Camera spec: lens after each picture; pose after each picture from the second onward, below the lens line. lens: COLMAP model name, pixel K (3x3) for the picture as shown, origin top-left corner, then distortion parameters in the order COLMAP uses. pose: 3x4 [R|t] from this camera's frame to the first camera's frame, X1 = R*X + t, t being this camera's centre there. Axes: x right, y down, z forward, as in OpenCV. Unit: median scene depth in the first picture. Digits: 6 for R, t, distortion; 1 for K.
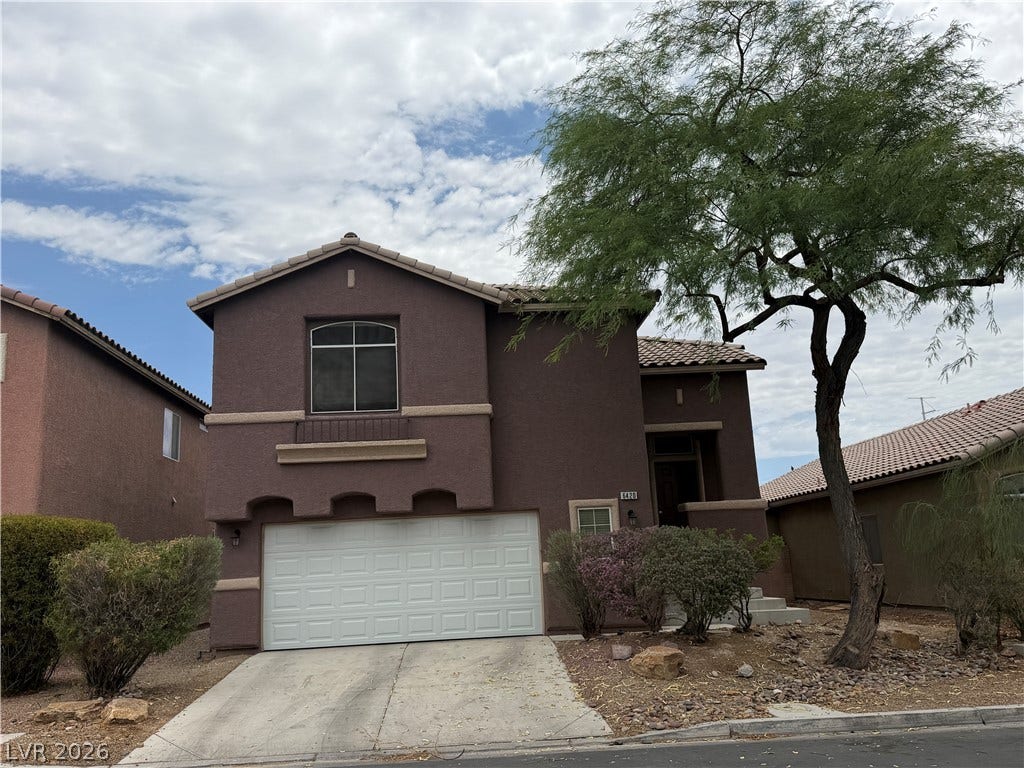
lens RADIAL K [[868.7, 0, 512.0], [0, 868.7, 384.0], [0, 0, 1]] dist [-0.000625, -0.009032]
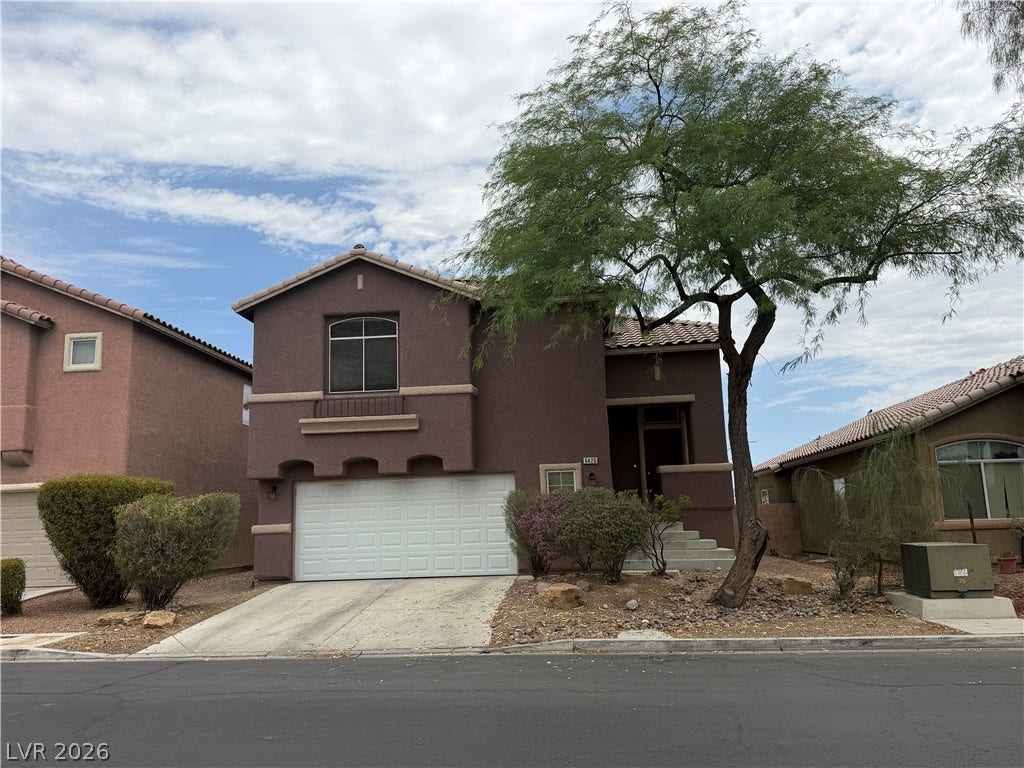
lens RADIAL K [[828.2, 0, 512.0], [0, 828.2, 384.0], [0, 0, 1]] dist [0.002866, 0.005701]
pose [[0.989099, -0.008404, -0.147013, 0.203208], [0.015472, 0.998775, 0.046998, -0.031334], [0.146438, -0.048760, 0.988017, -0.129057]]
